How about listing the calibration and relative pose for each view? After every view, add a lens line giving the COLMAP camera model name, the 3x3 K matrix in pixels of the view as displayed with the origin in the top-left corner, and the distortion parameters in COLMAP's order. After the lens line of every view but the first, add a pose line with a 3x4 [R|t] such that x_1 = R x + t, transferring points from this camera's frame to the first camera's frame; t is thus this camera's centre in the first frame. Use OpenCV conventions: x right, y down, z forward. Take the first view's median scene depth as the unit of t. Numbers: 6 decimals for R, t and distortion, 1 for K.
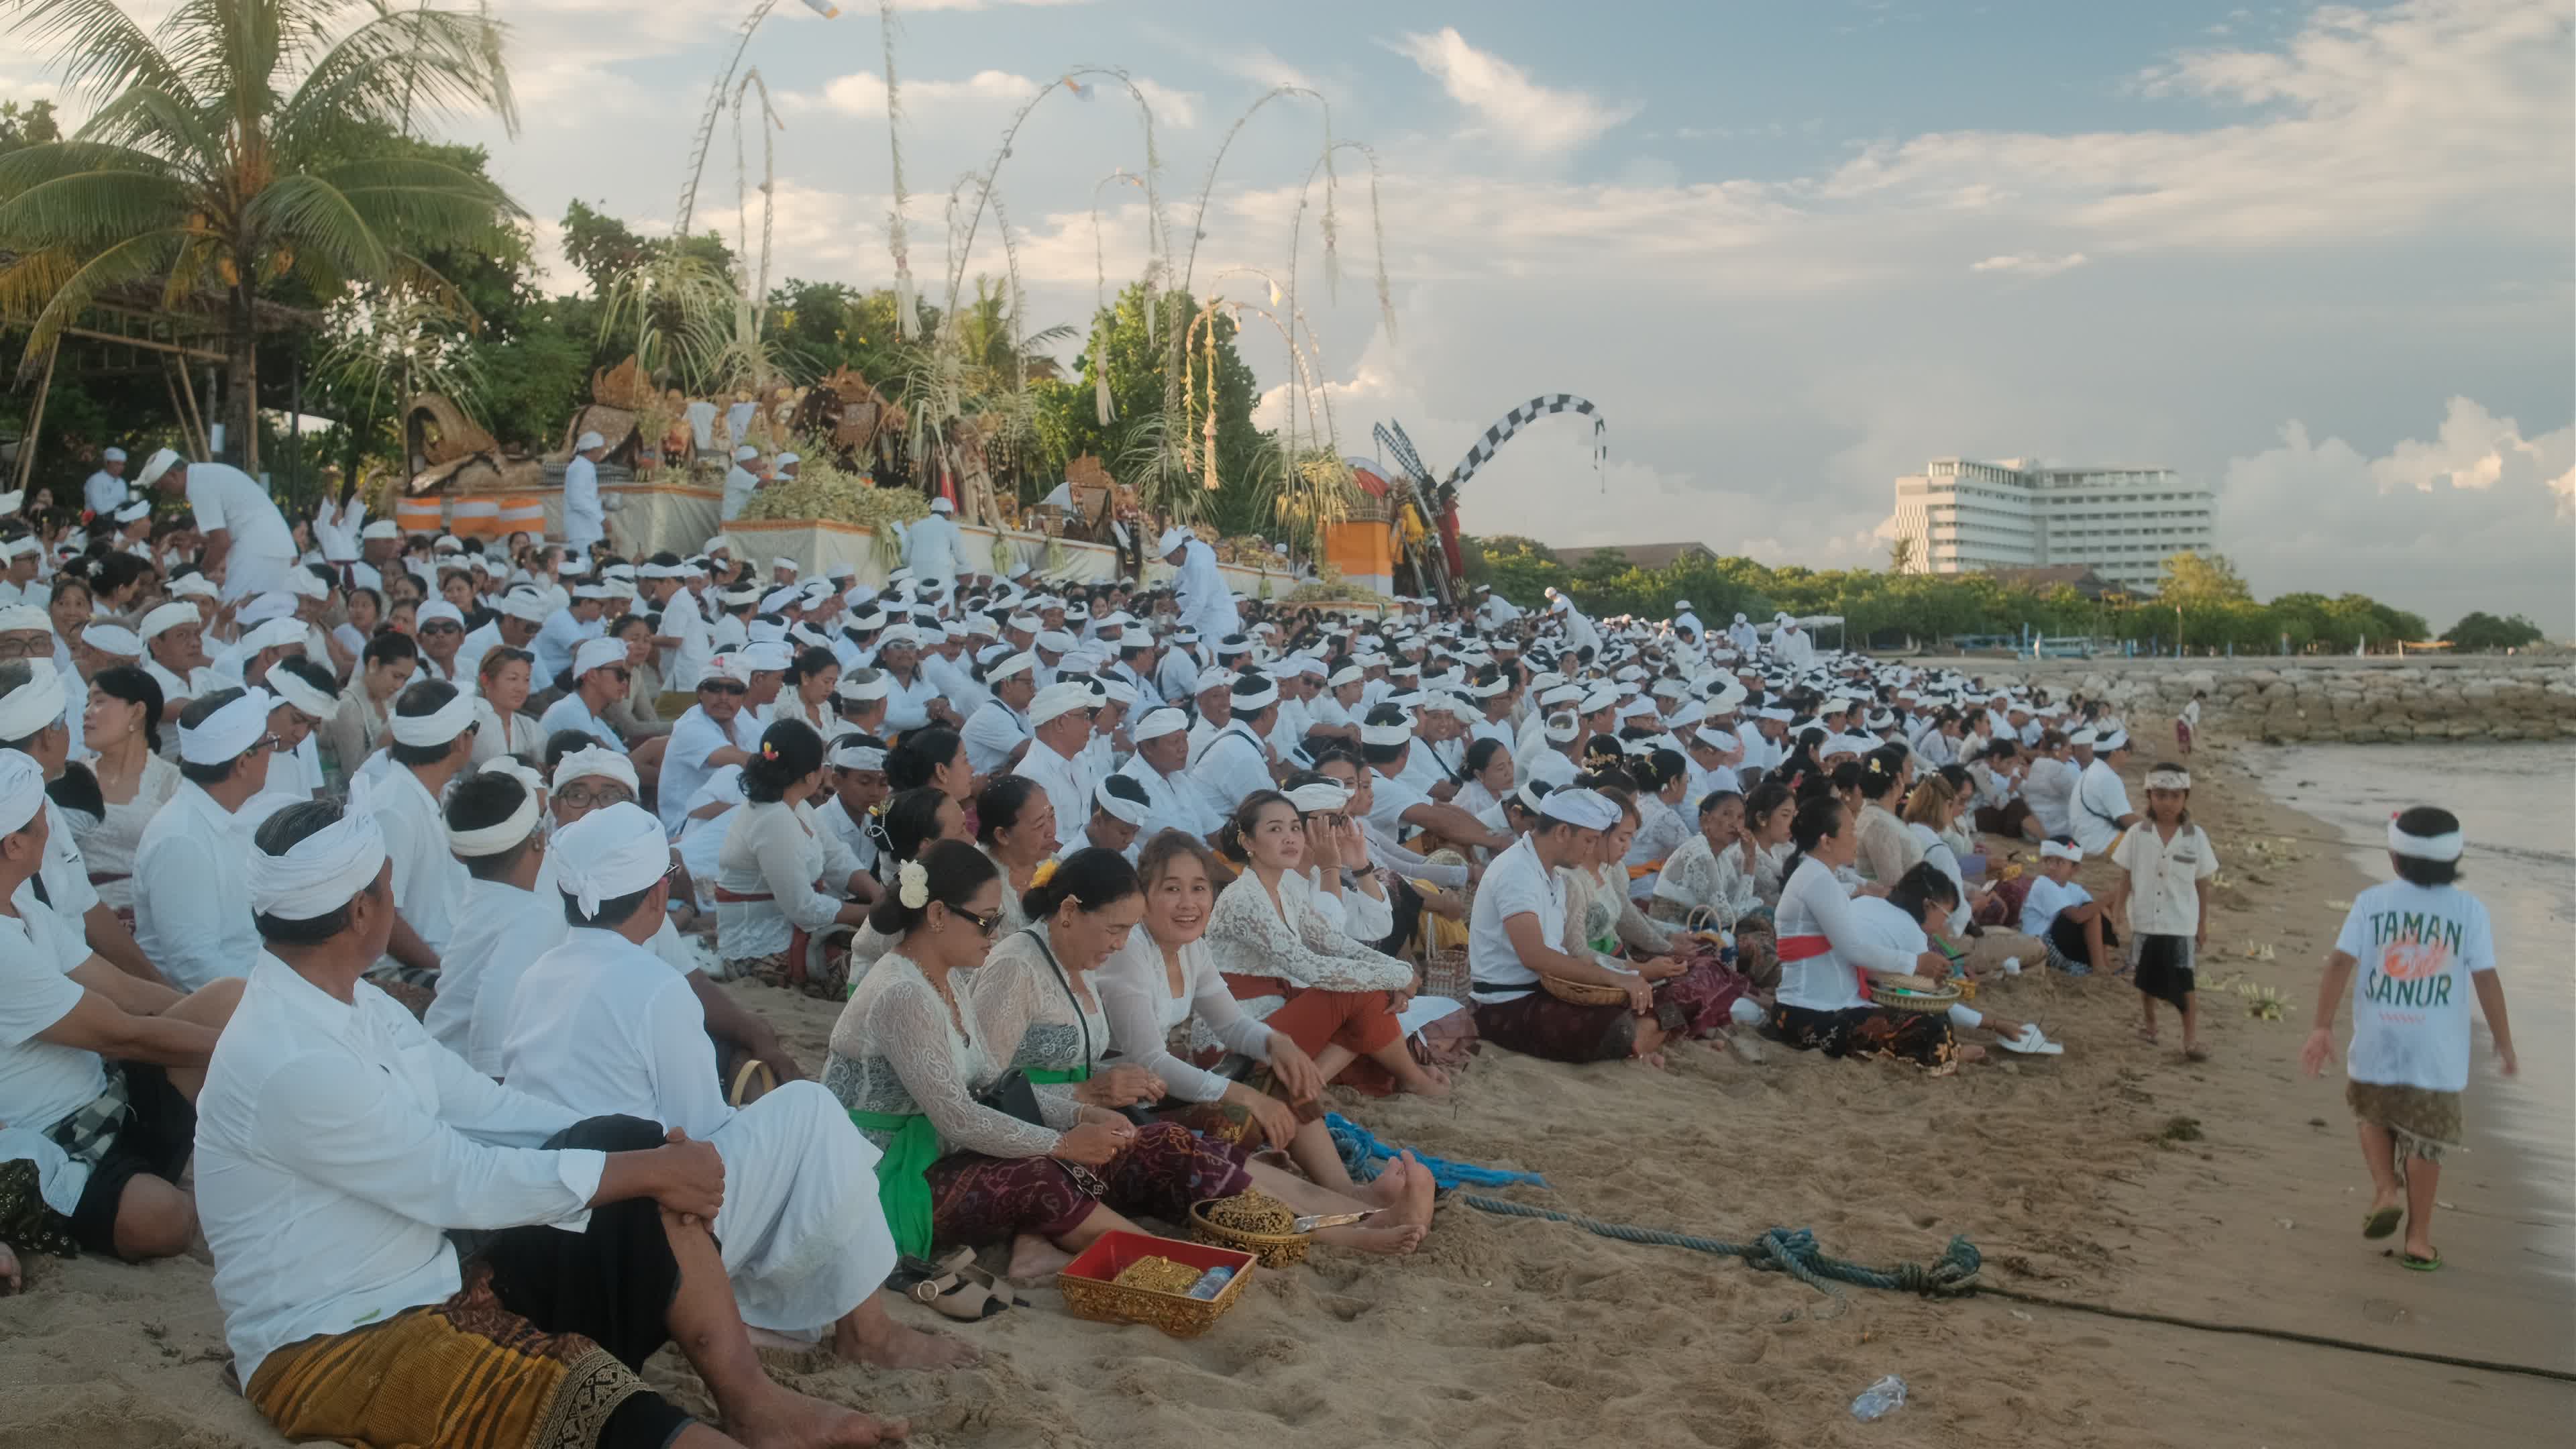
lens RADIAL K [[2535.0, 0, 1294.7], [0, 2535.0, 669.2], [0, 0, 1]] dist [-0.127701, 0.086784]
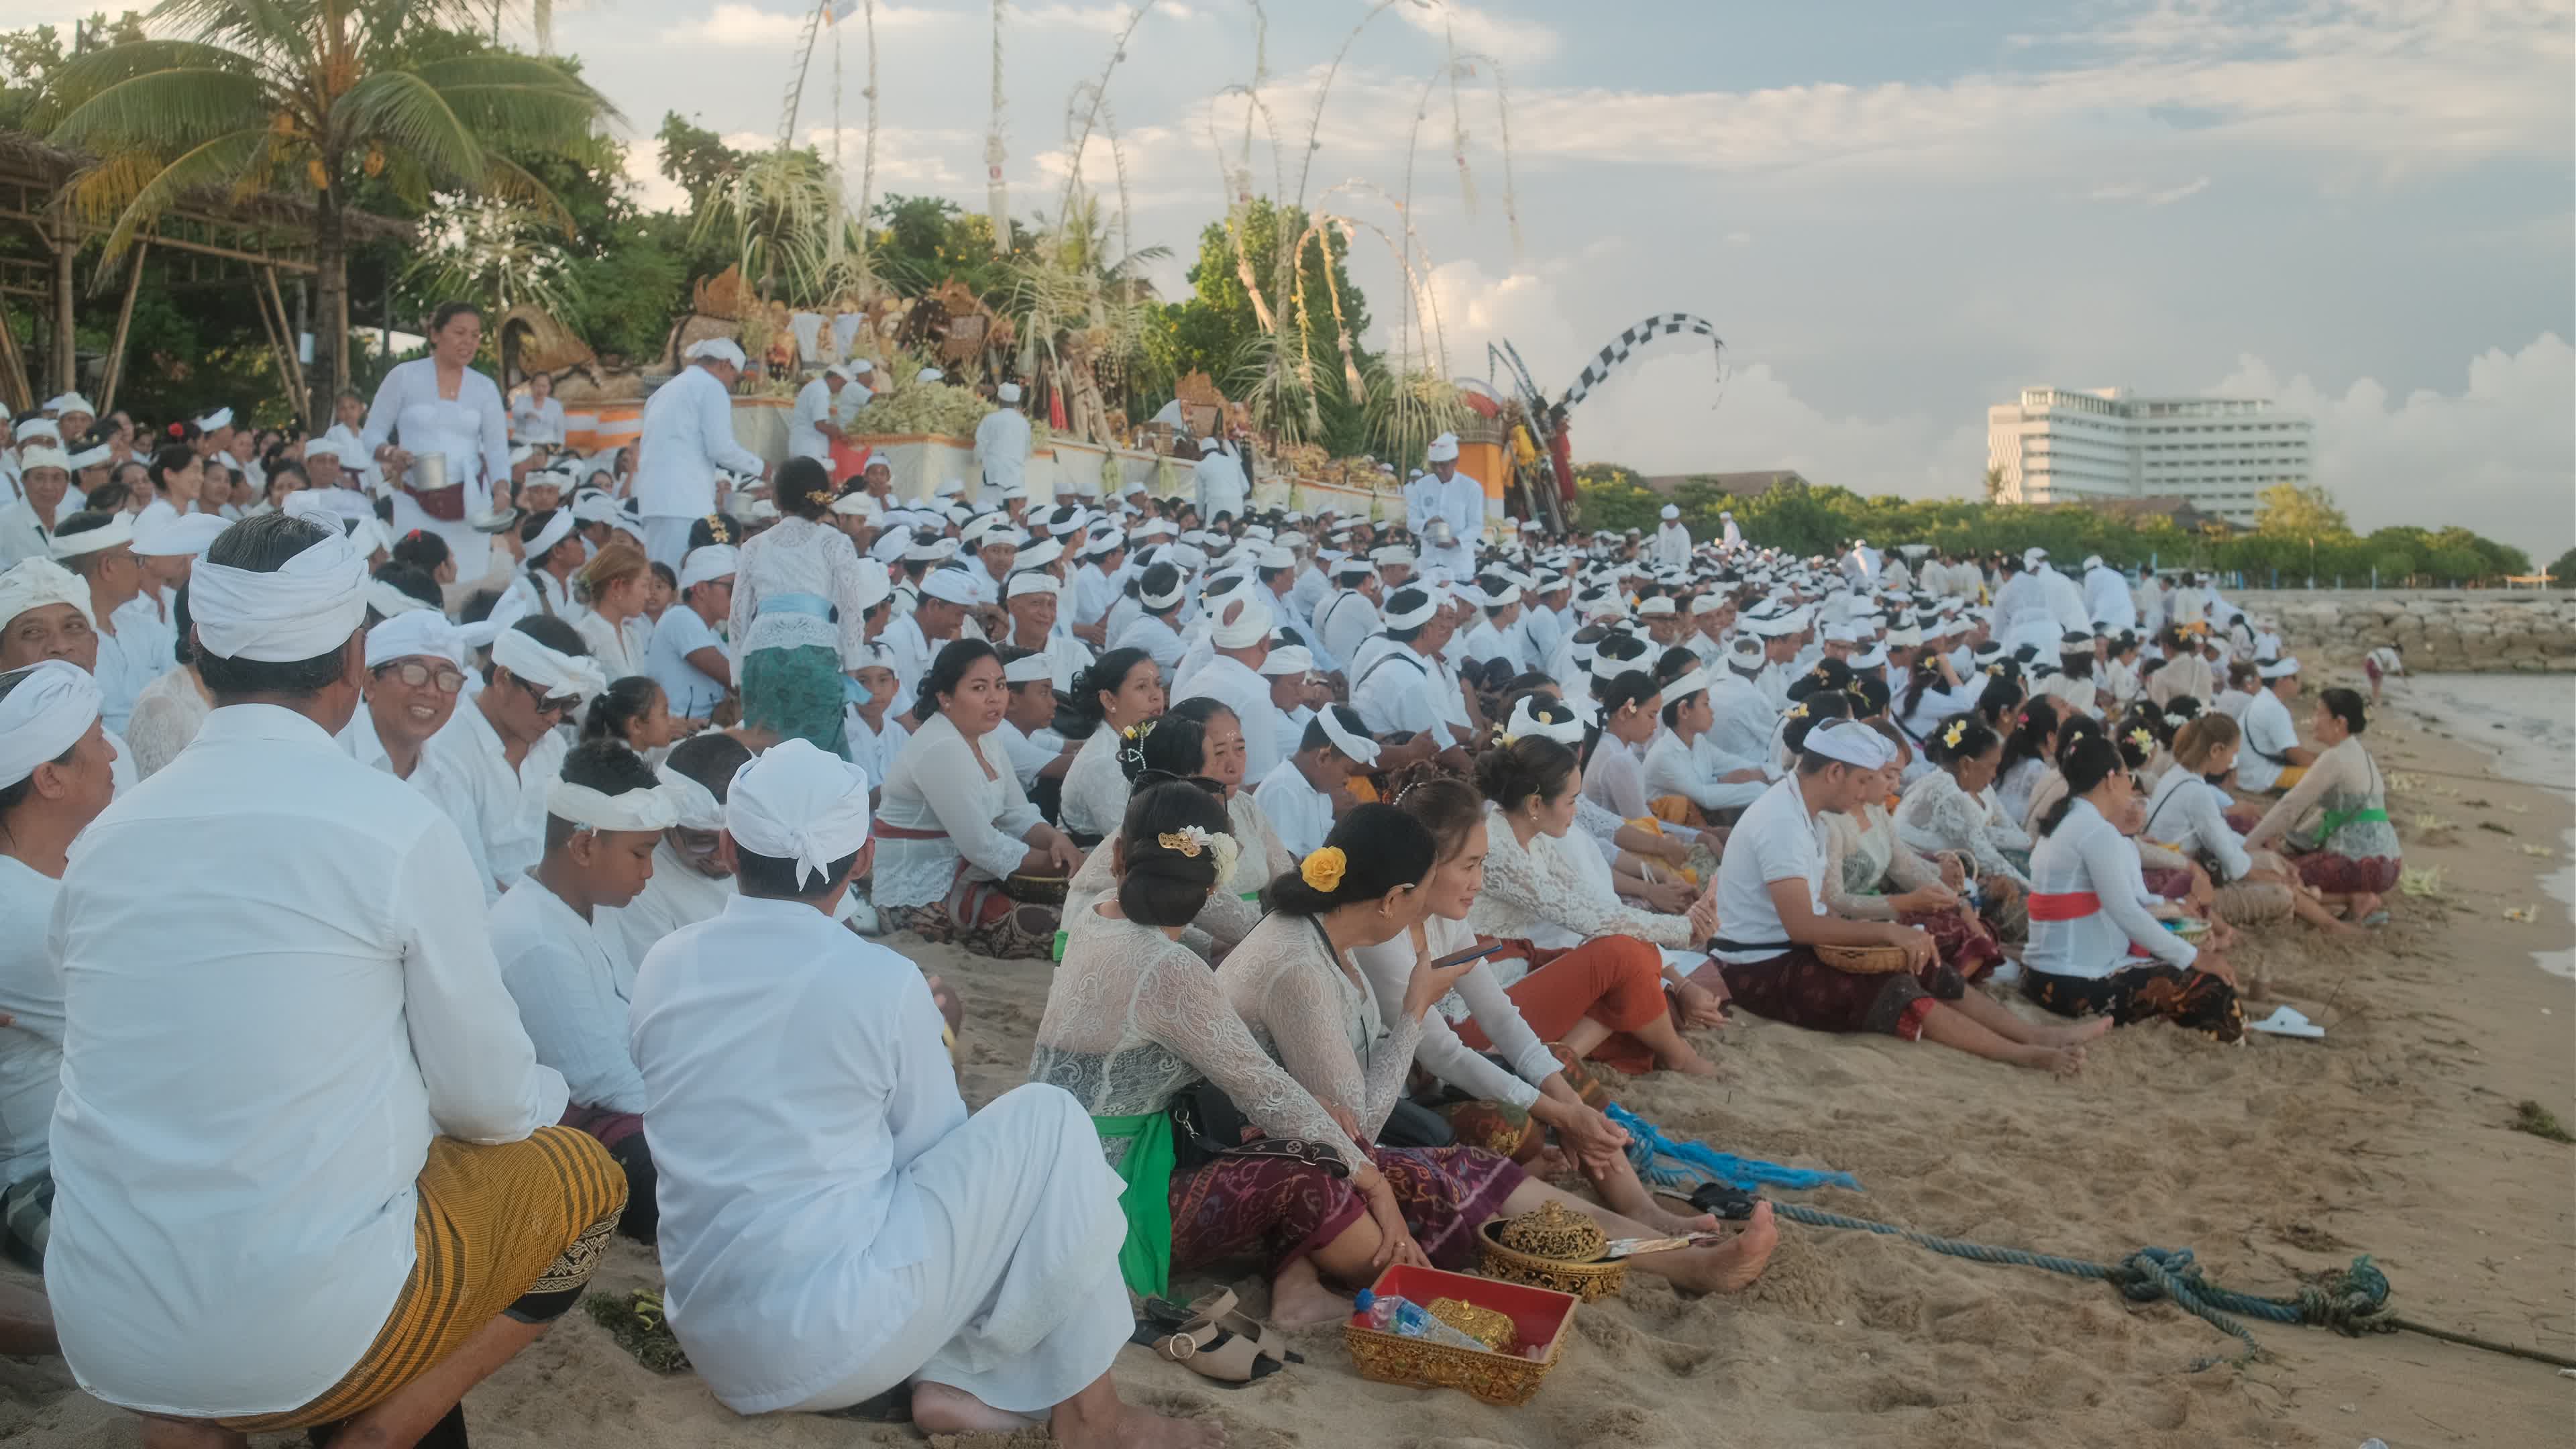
lens RADIAL K [[2535.0, 0, 1294.7], [0, 2535.0, 669.2], [0, 0, 1]] dist [-0.127701, 0.086784]
pose [[0.999433, 0.005301, -0.033237, -0.014030], [-0.004351, 0.999581, 0.028606, 0.001549], [0.033375, -0.028445, 0.999038, 0.034435]]
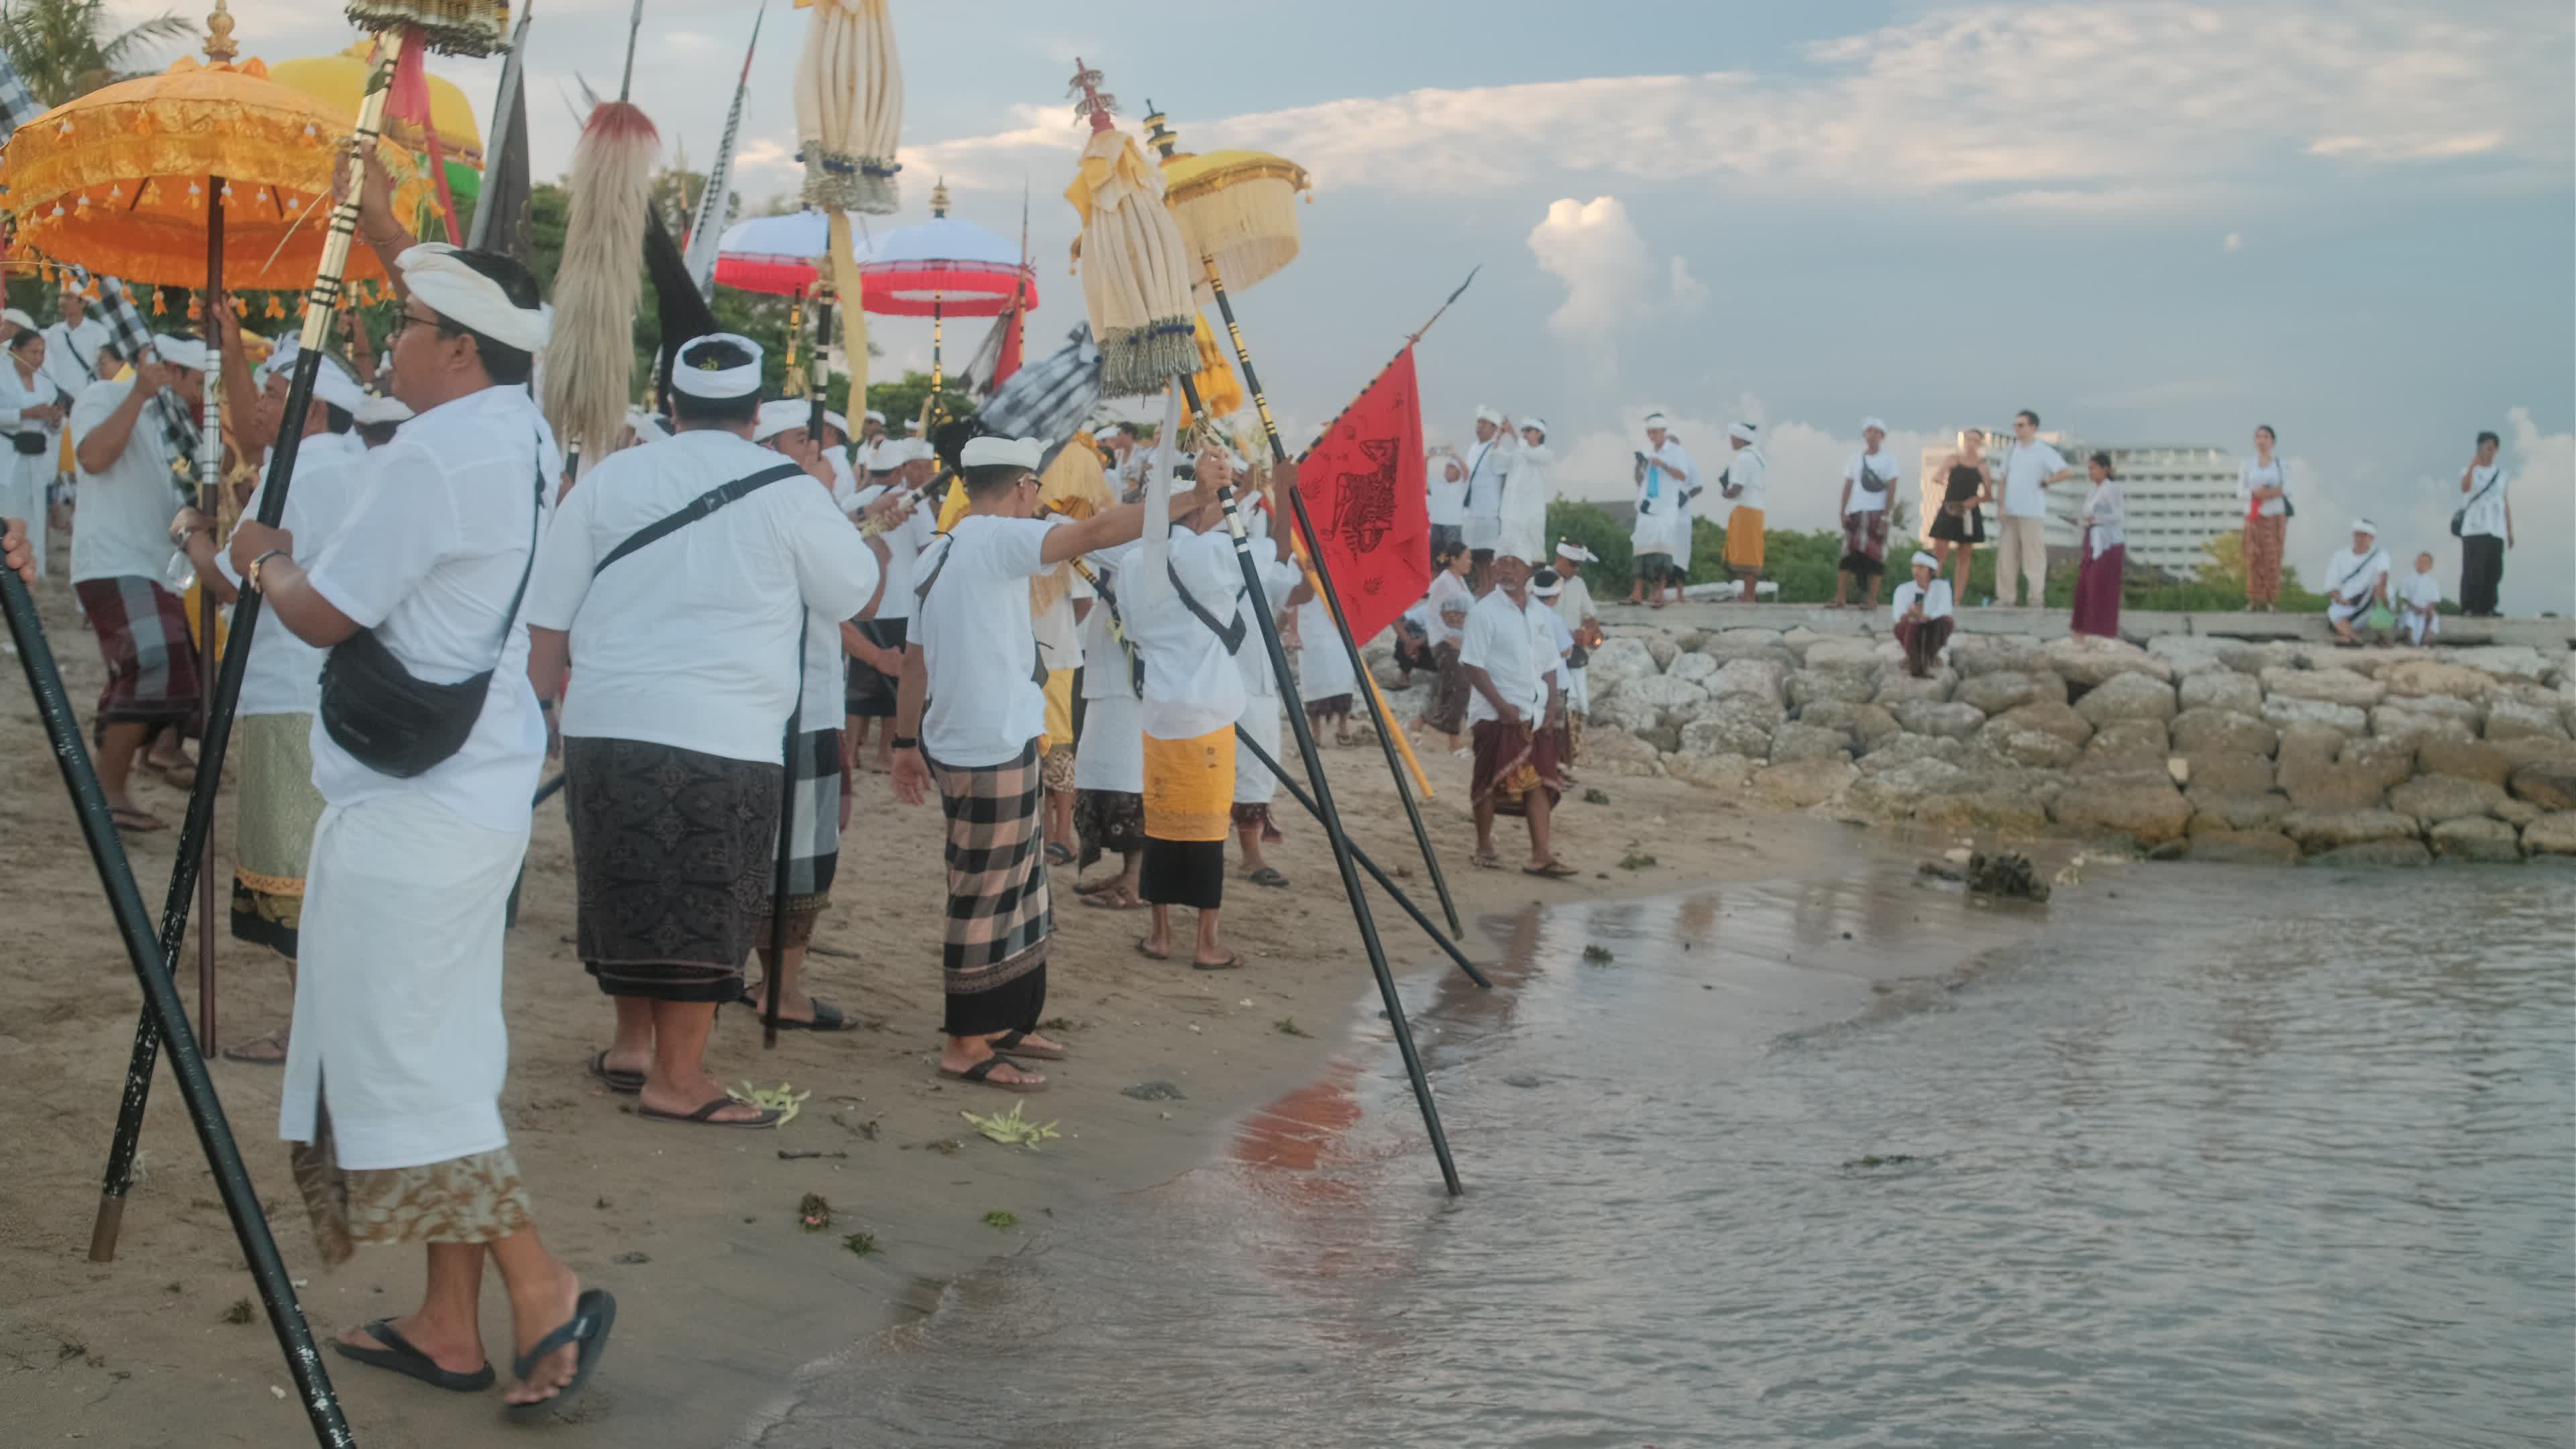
lens RADIAL K [[2535.0, 0, 1294.7], [0, 2535.0, 669.2], [0, 0, 1]] dist [-0.127701, 0.086784]
pose [[0.999334, 0.029505, -0.021459, 0.604858], [-0.029235, 0.999491, 0.012774, 0.008214], [0.021825, -0.012138, 0.999688, 1.371166]]
